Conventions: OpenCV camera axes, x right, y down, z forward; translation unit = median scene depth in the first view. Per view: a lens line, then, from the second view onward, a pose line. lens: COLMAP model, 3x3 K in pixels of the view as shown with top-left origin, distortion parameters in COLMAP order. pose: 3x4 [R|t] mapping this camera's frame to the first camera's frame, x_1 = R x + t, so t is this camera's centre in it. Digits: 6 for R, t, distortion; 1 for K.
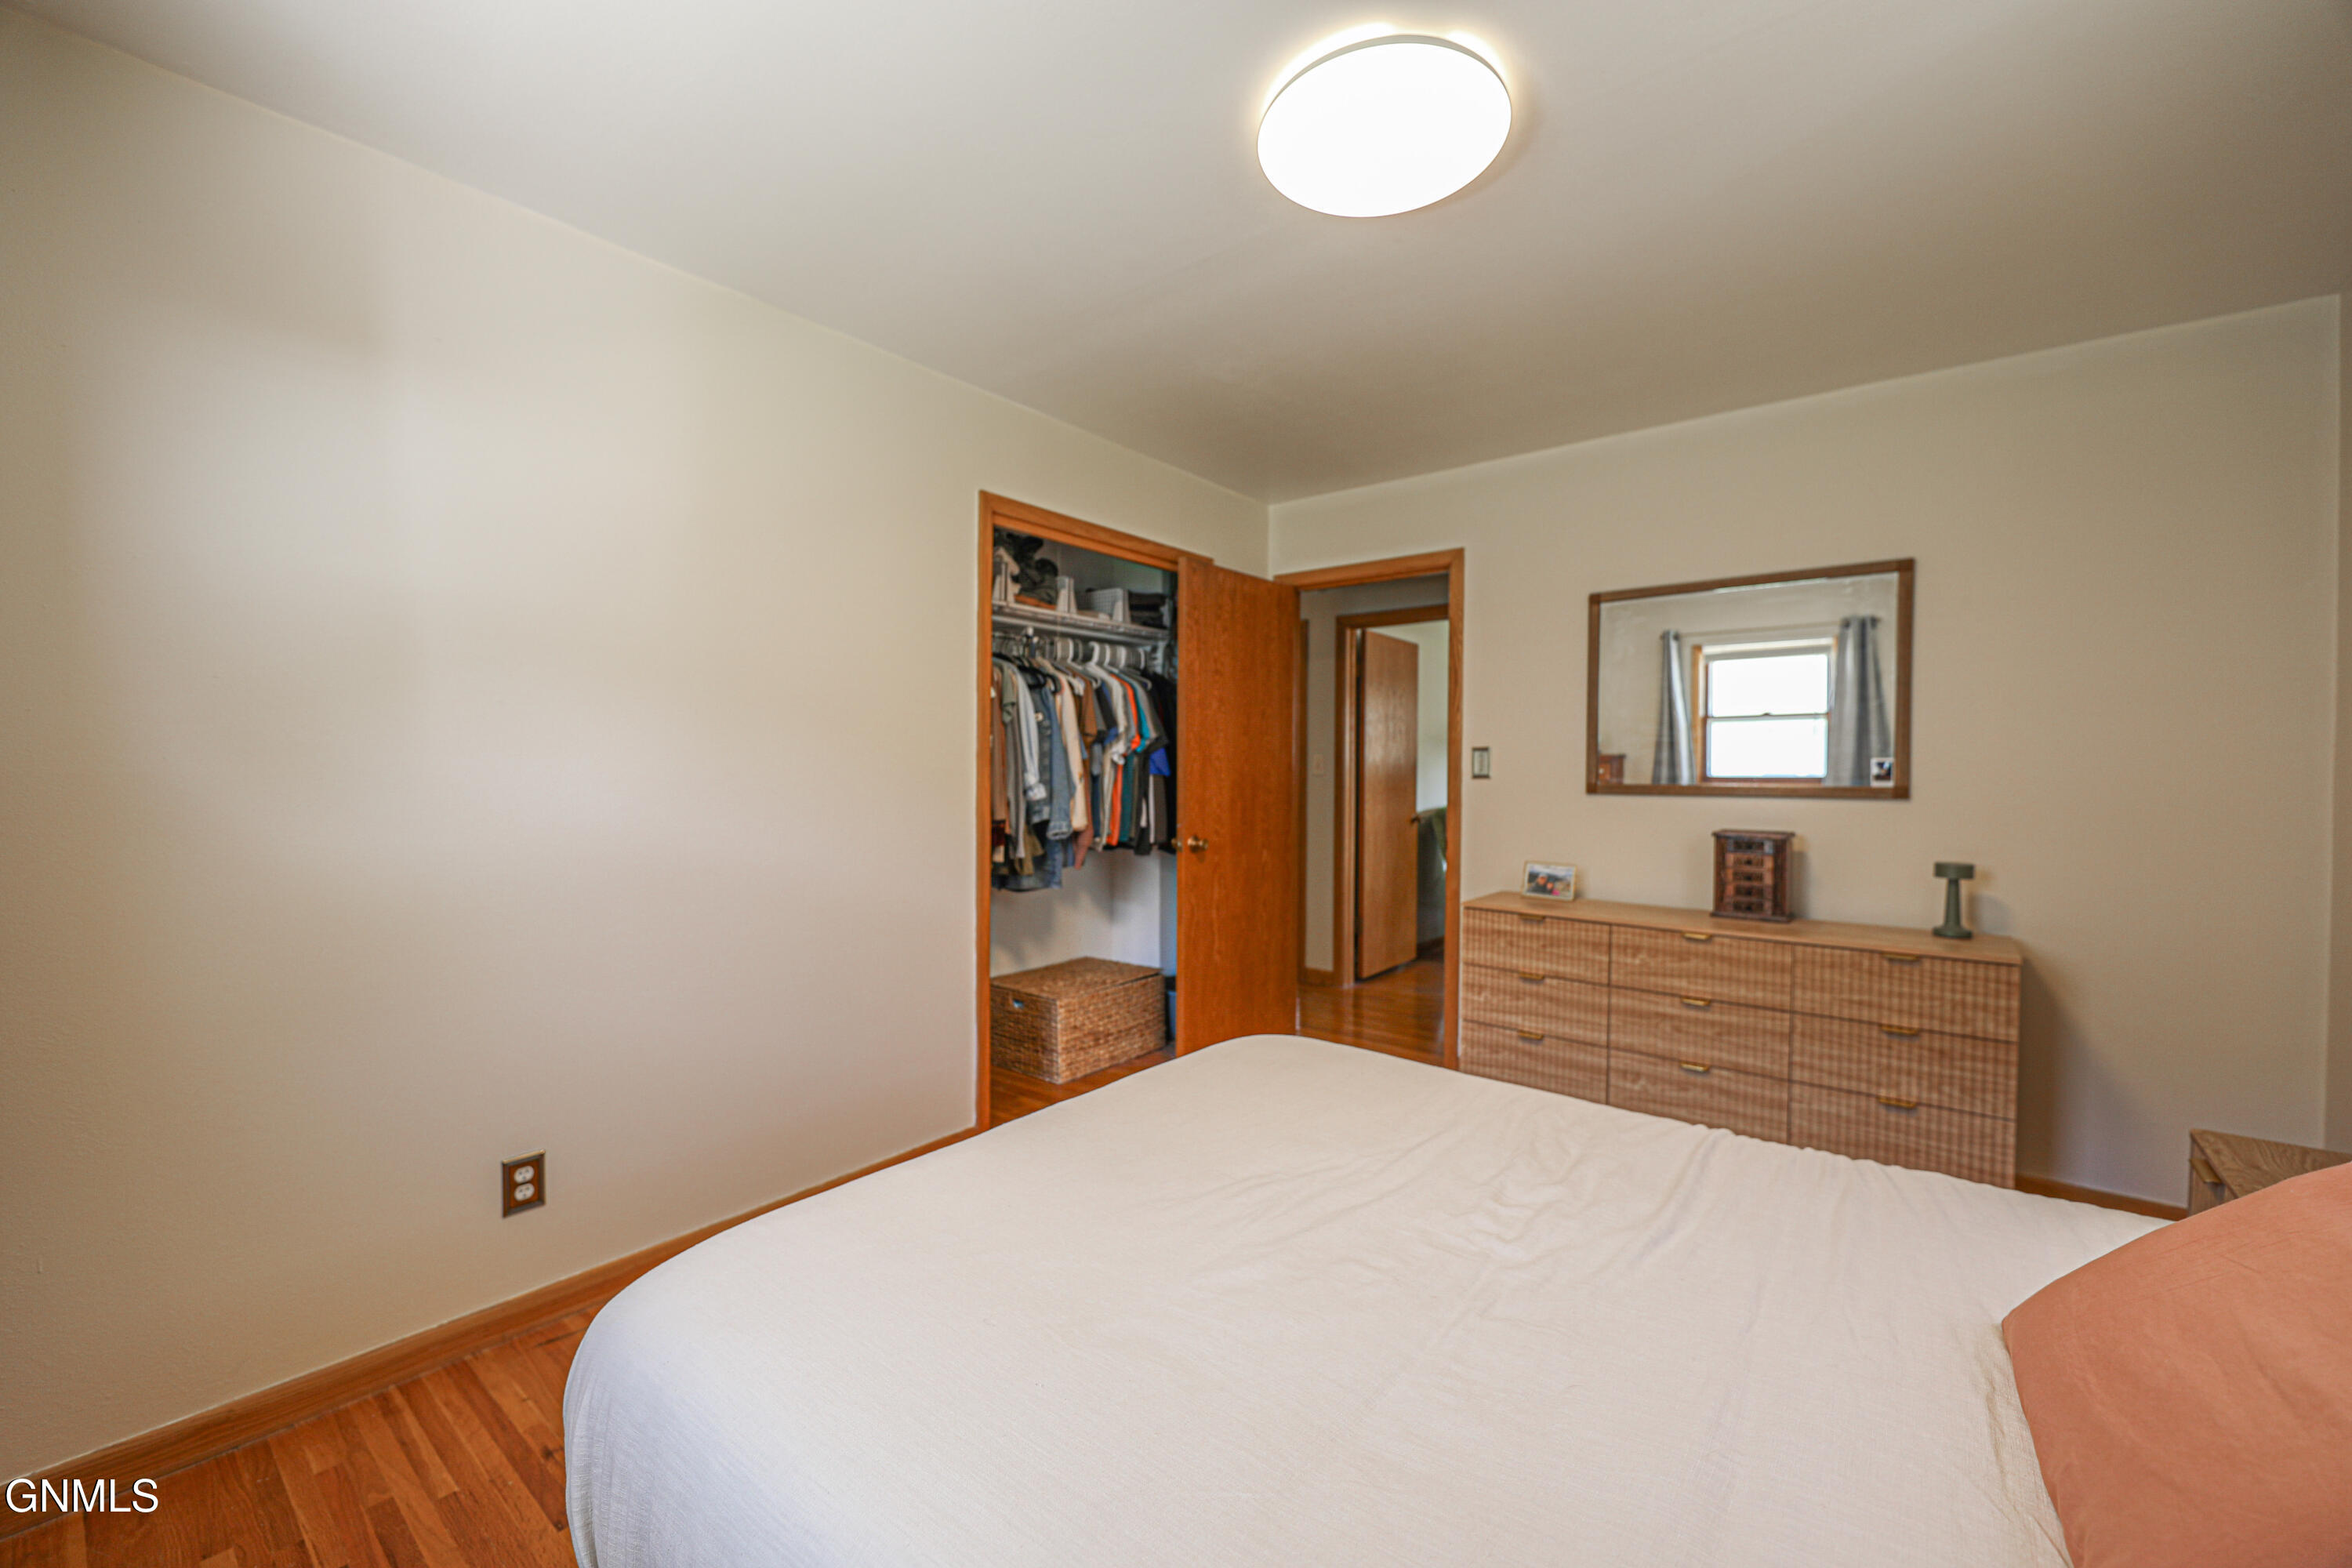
lens RADIAL K [[944.0, 0, 1170.4], [0, 944.0, 788.0], [0, 0, 1]] dist [0.000323, -0.000107]
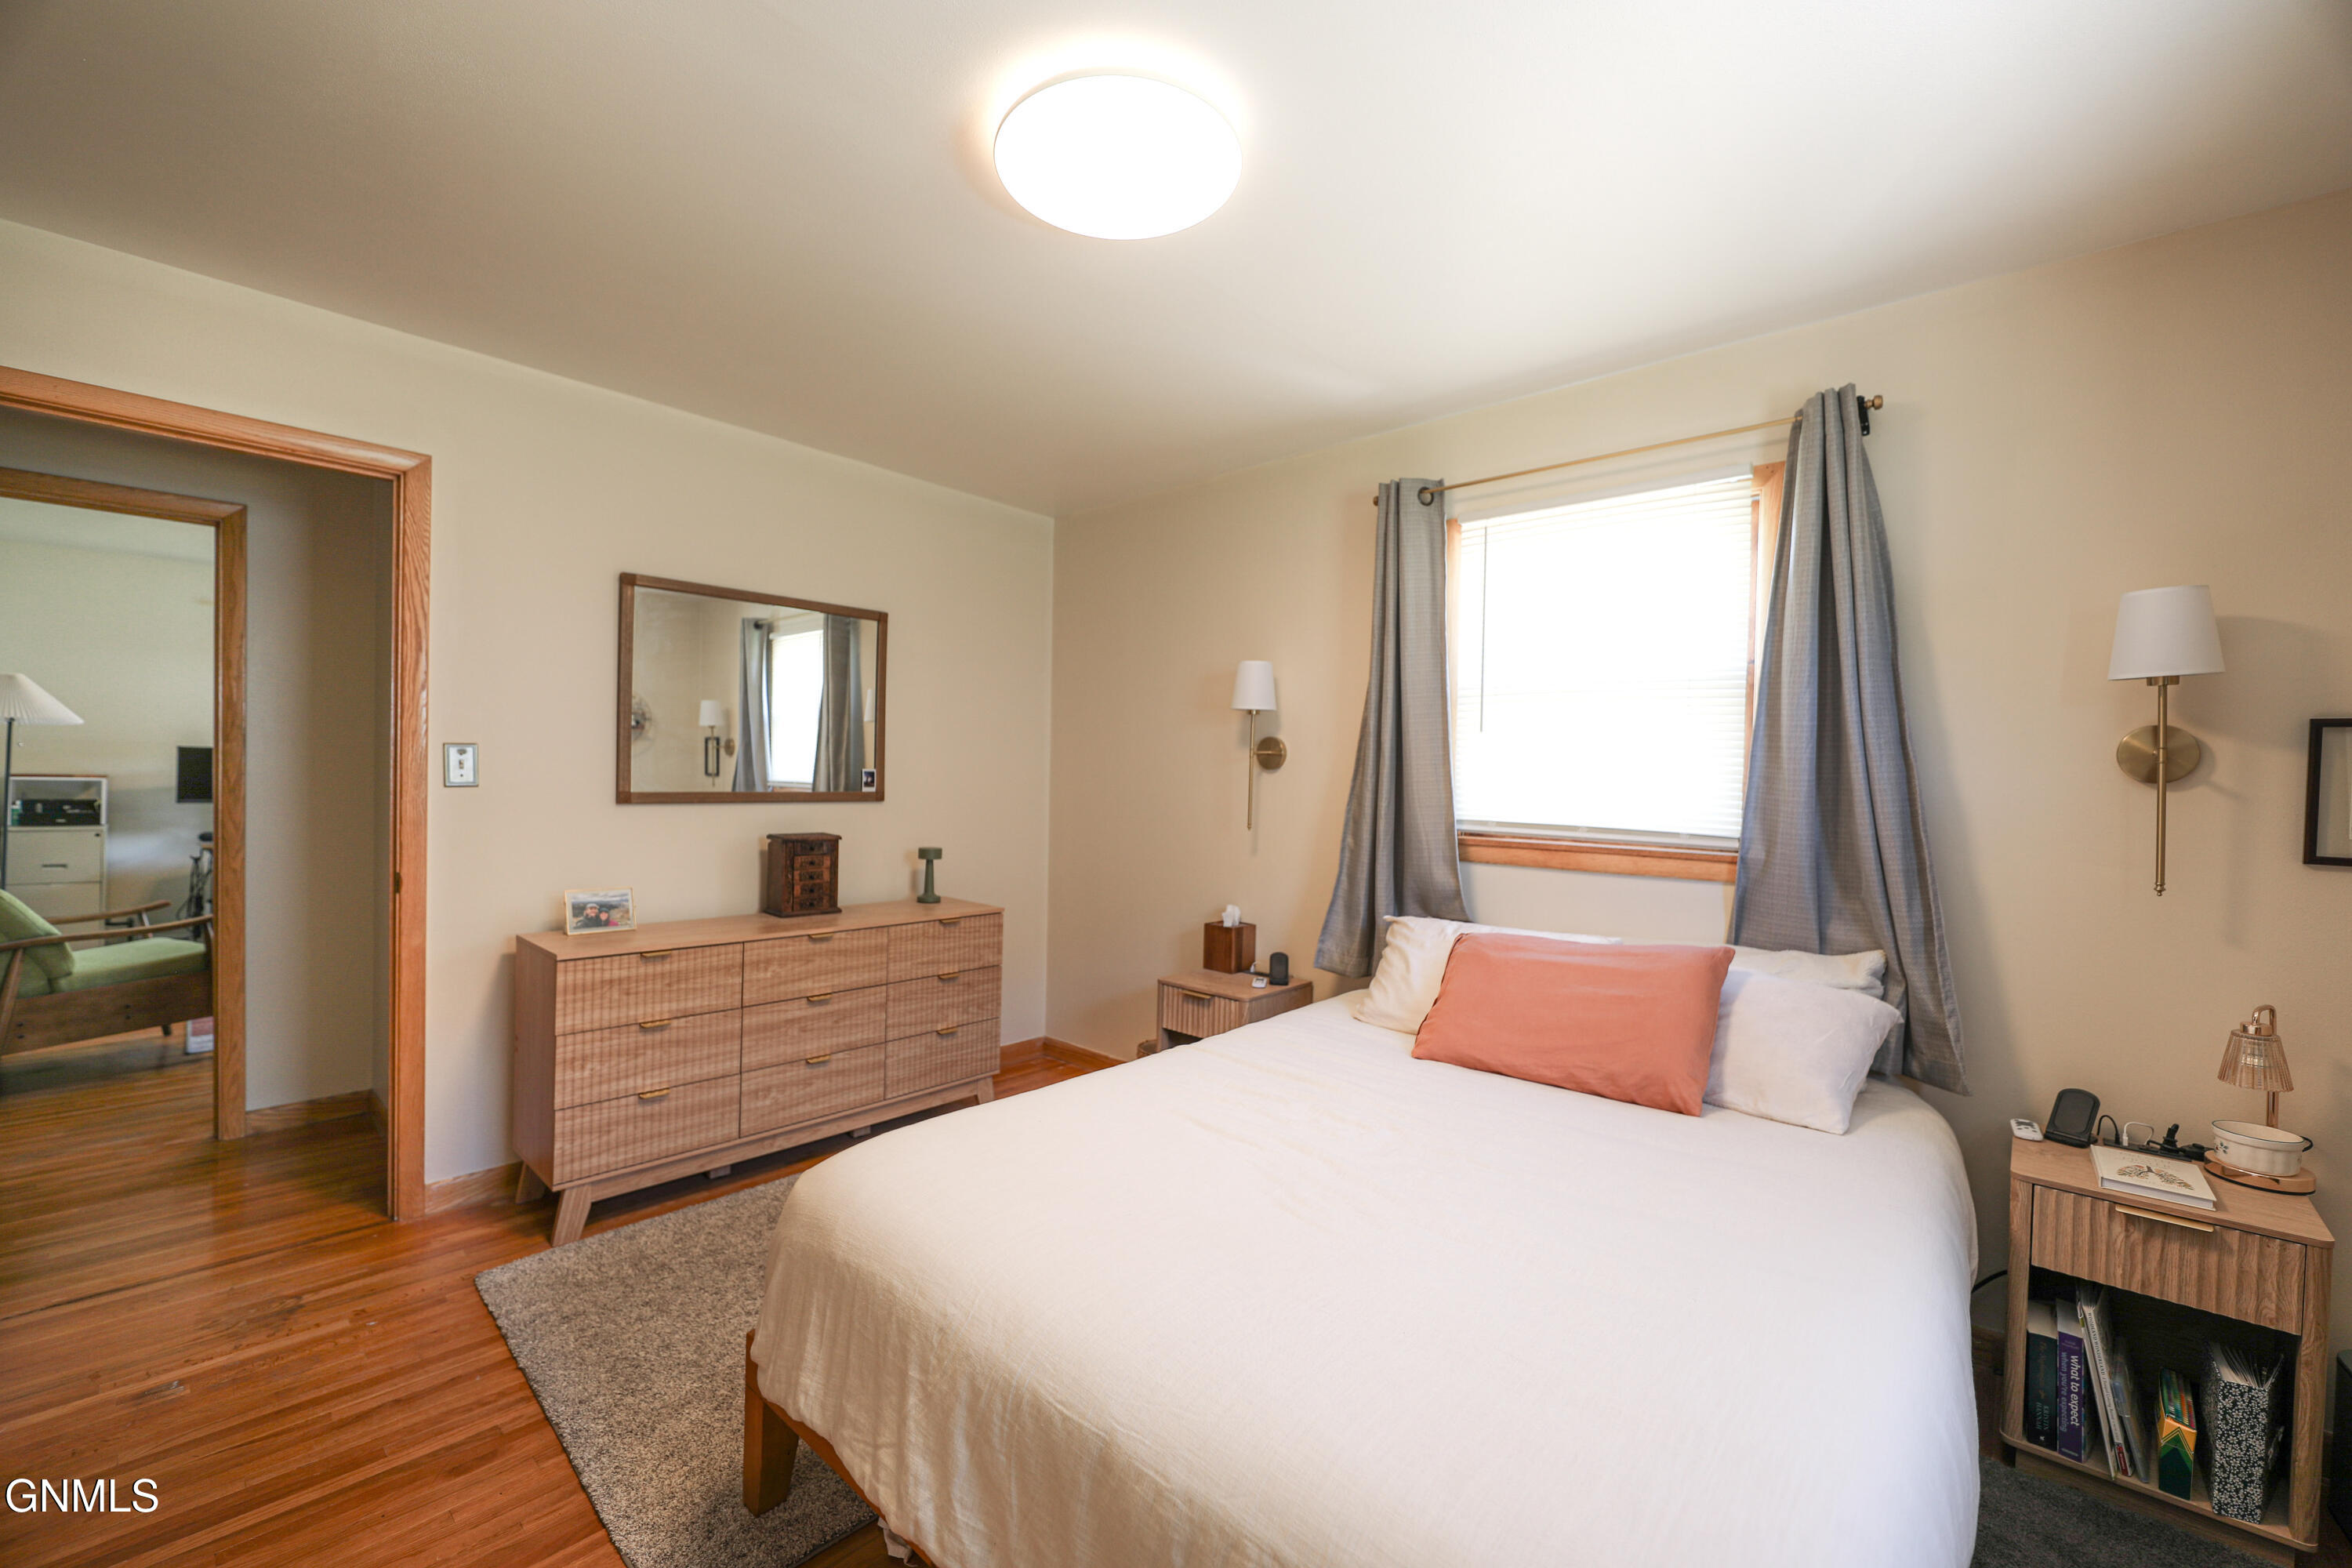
lens RADIAL K [[944.0, 0, 1170.4], [0, 944.0, 788.0], [0, 0, 1]] dist [0.000323, -0.000107]
pose [[0.050838, -0.019643, 0.998514, -0.462924], [-0.002755, 0.999800, 0.019809, -0.031277], [-0.998703, -0.003758, 0.050774, 0.532479]]
